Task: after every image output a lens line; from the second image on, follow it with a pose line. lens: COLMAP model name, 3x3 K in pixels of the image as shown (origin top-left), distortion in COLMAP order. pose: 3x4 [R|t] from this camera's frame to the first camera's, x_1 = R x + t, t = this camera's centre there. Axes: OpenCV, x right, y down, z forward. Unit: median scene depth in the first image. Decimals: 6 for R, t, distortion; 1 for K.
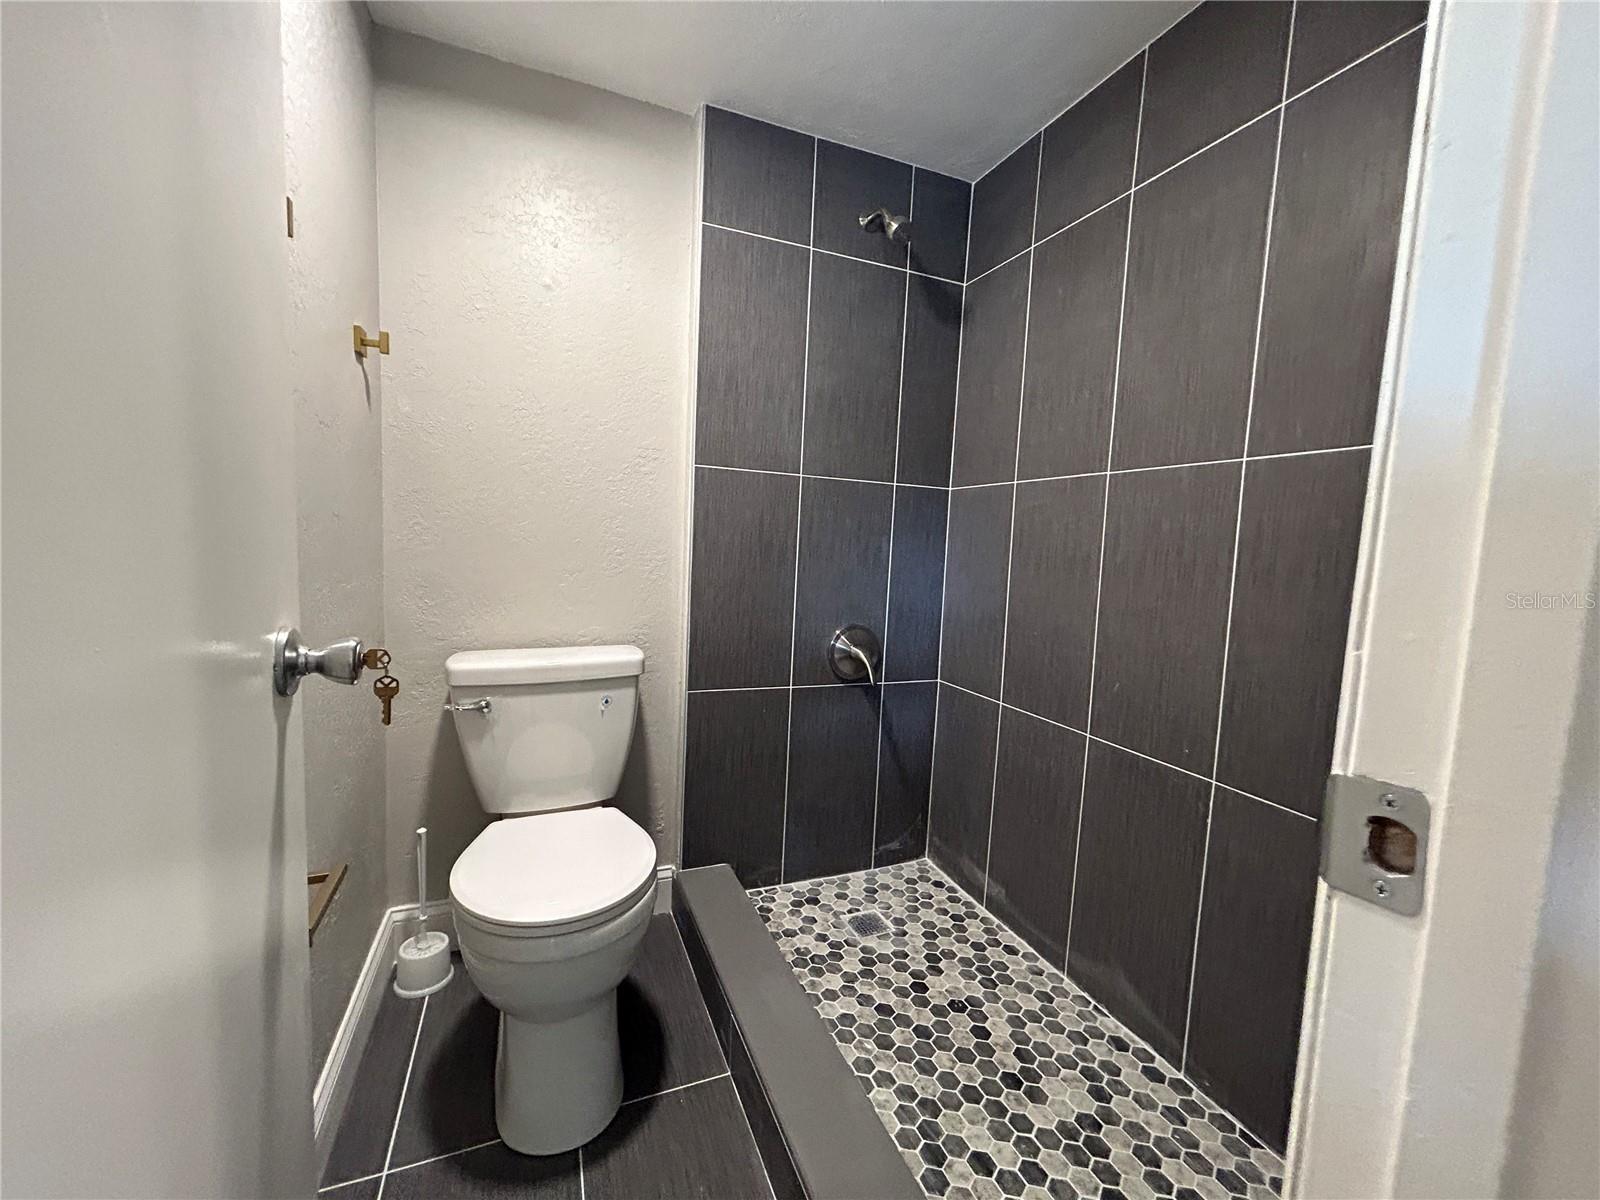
lens RADIAL K [[645.1, 0, 800.0], [0, 645.1, 600.0], [0, 0, 1]] dist [-0.000337, -0.000348]
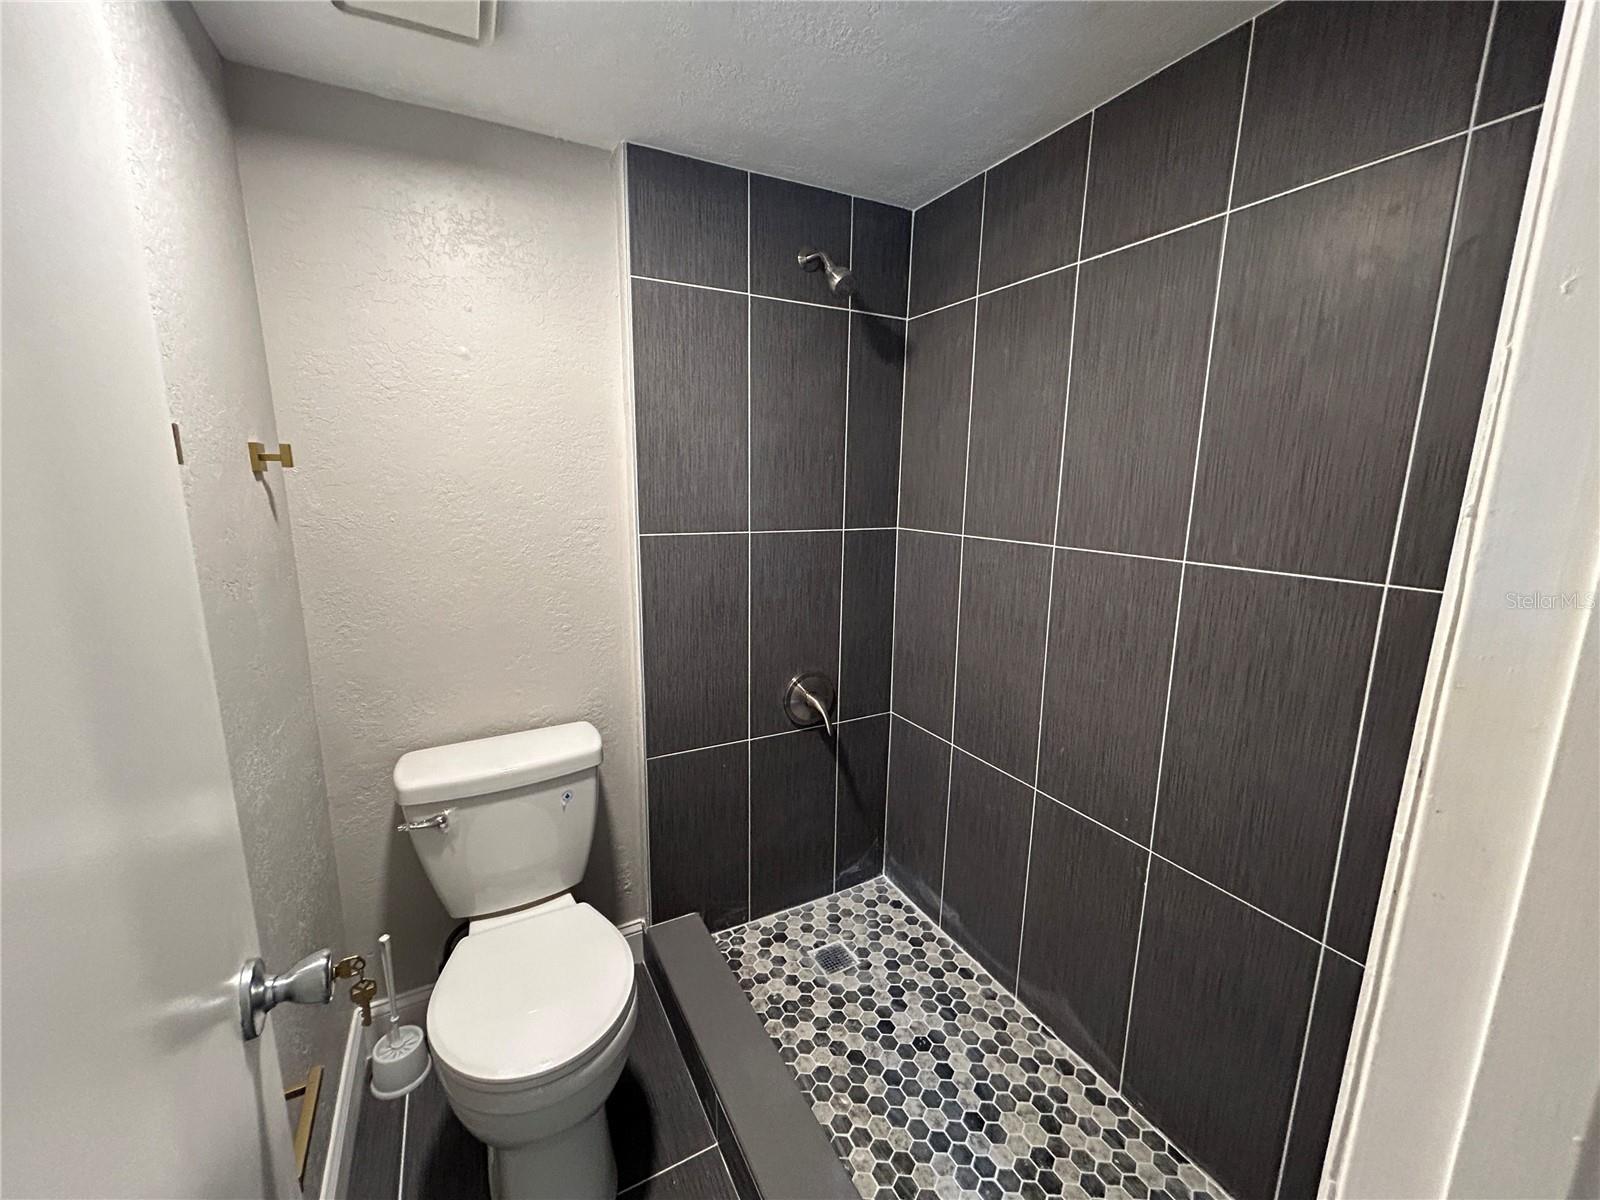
lens RADIAL K [[645.1, 0, 800.0], [0, 645.1, 600.0], [0, 0, 1]] dist [-0.000337, -0.000348]
pose [[0.994272, -0.051006, 0.093927, -0.023246], [0.041262, 0.993835, 0.102900, -0.226378], [-0.098596, -0.098435, 0.990247, 0.016683]]
